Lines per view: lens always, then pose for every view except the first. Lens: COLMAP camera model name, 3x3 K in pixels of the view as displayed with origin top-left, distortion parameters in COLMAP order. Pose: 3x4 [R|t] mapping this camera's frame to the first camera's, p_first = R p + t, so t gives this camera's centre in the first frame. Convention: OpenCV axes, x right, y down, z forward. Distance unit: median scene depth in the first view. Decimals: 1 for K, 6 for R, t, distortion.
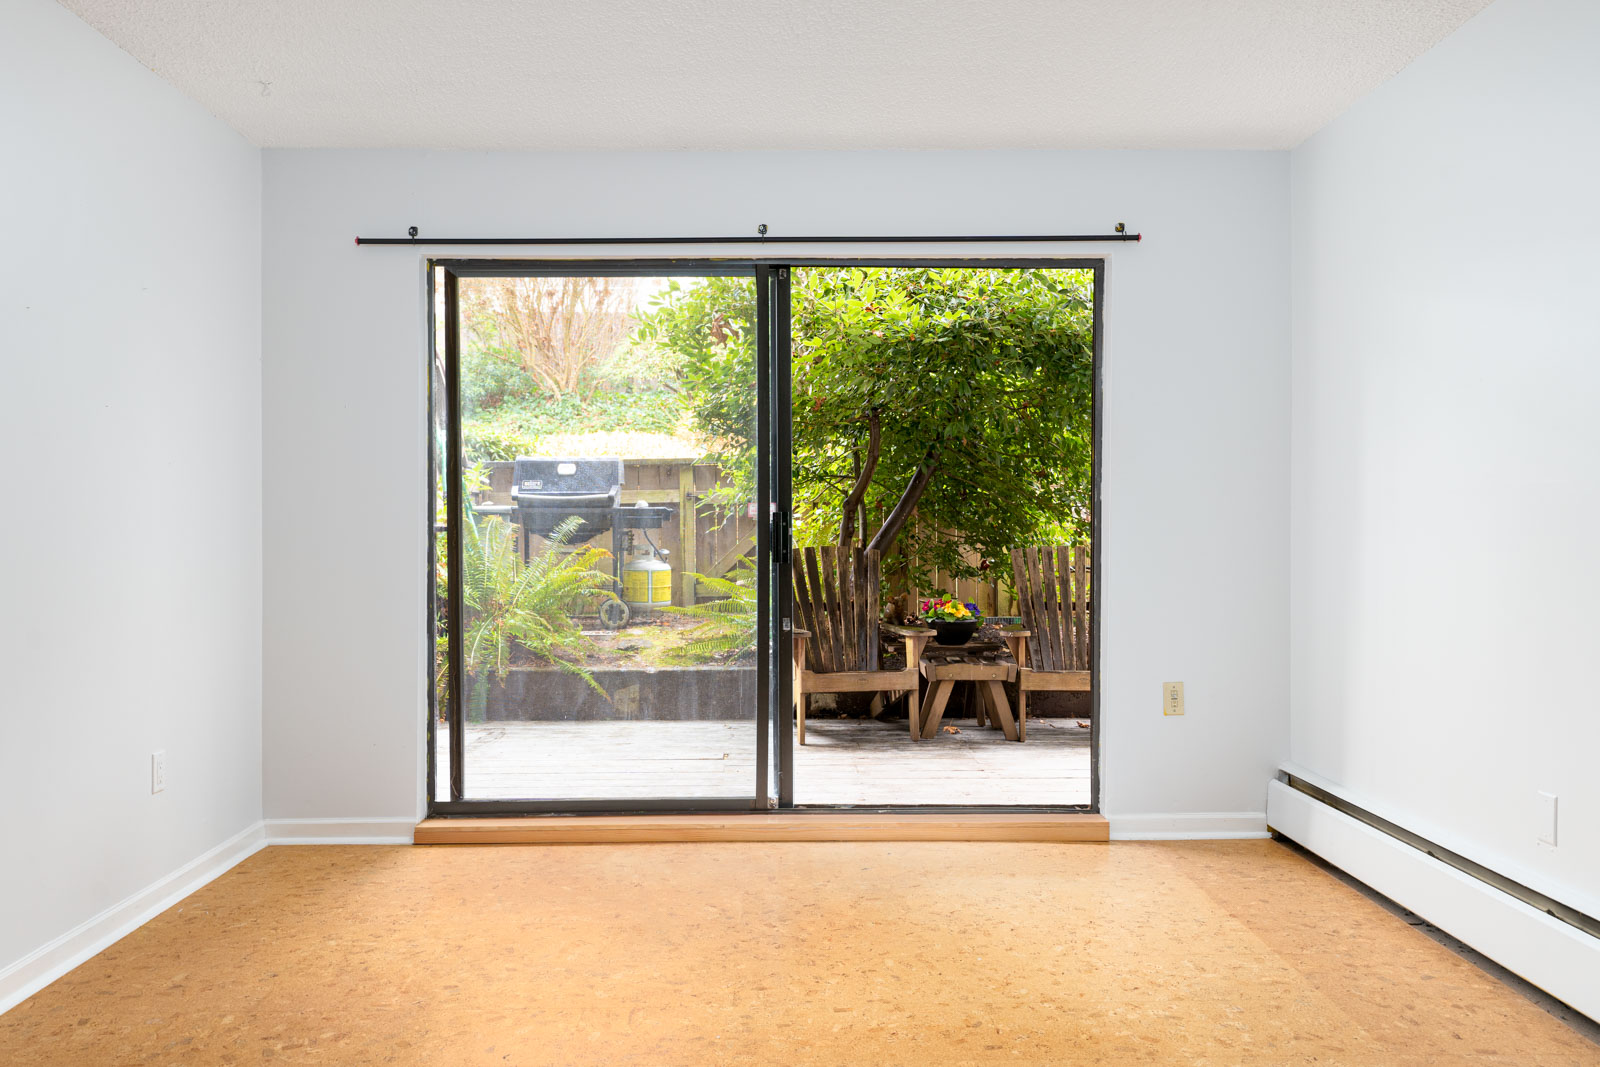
lens RADIAL K [[1252.3, 0, 803.1], [0, 1252.3, 537.0], [0, 0, 1]] dist [0.000290, 0.000673]
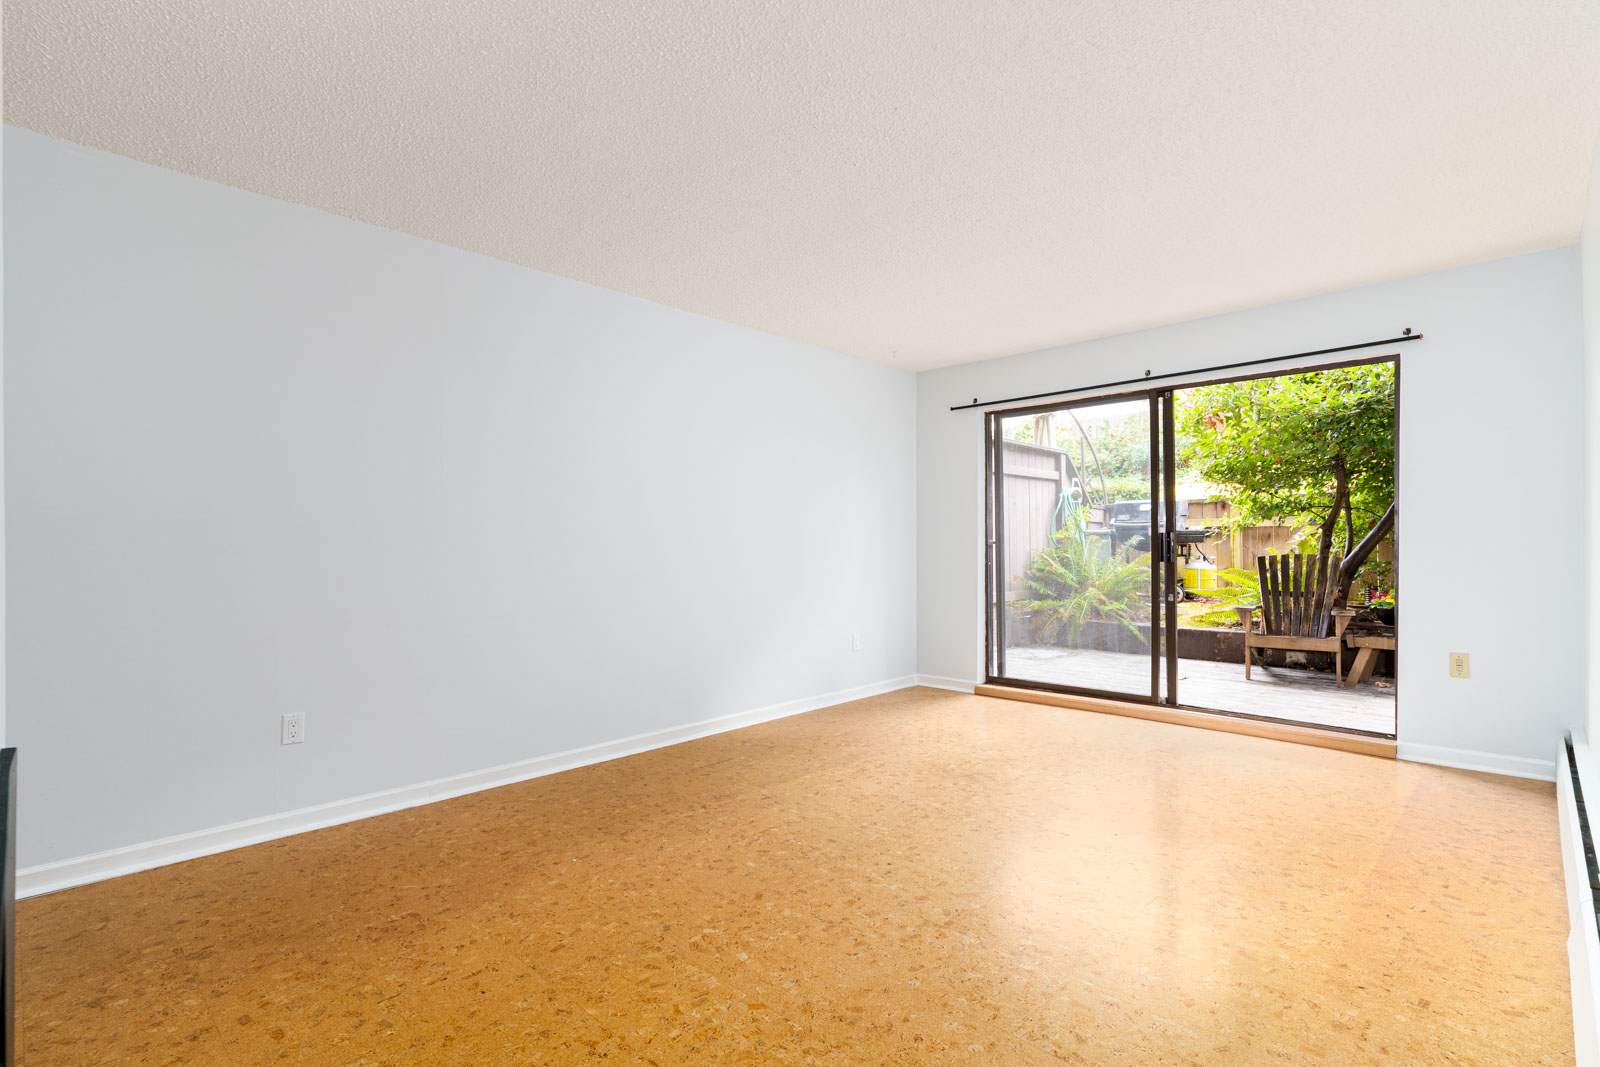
lens RADIAL K [[761.3, 0, 801.0], [0, 761.3, 535.0], [0, 0, 1]] dist [0.001501, 0.000086]
pose [[0.707085, -0.009041, -0.707071, 0.369904], [-0.003636, 0.999859, -0.016420, 0.002638], [0.707119, 0.014182, 0.706952, -0.101546]]
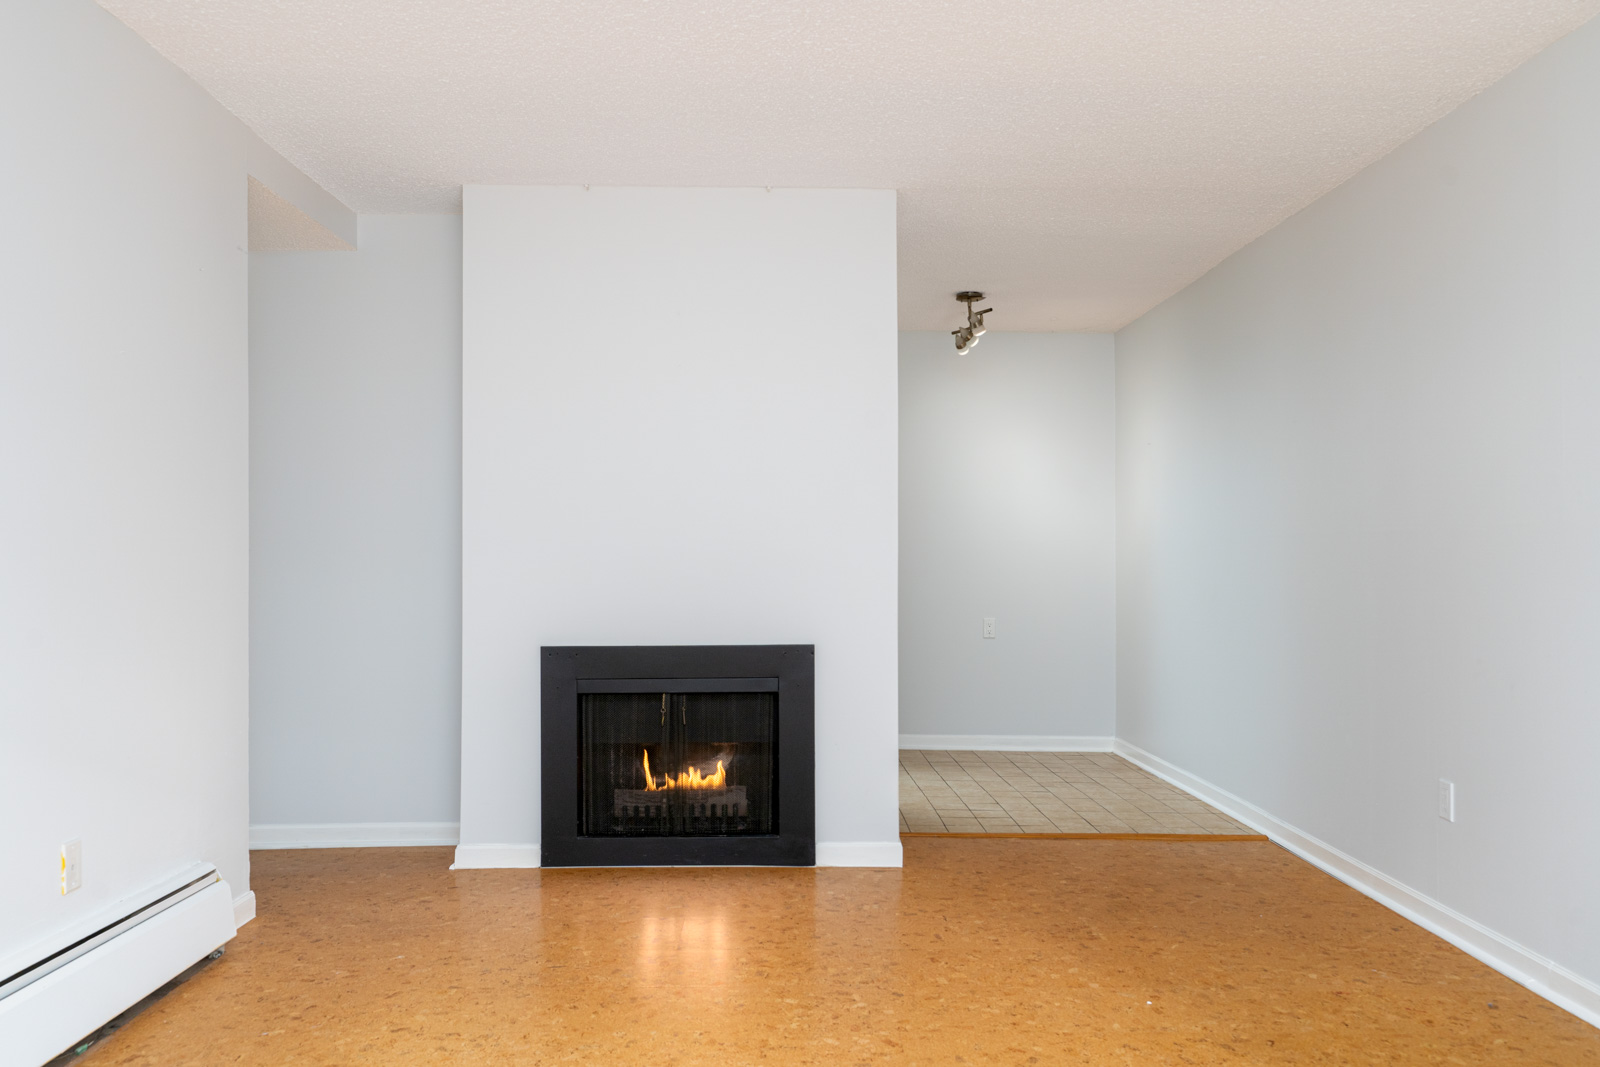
lens RADIAL K [[1252.3, 0, 800.5], [0, 1252.3, 537.3], [0, 0, 1]] dist [0.000290, 0.000673]
pose [[-0.999990, 0.002654, 0.003535, 0.026196], [0.002617, 0.999945, -0.010178, -0.006400], [-0.003562, -0.010169, -0.999942, 0.868334]]
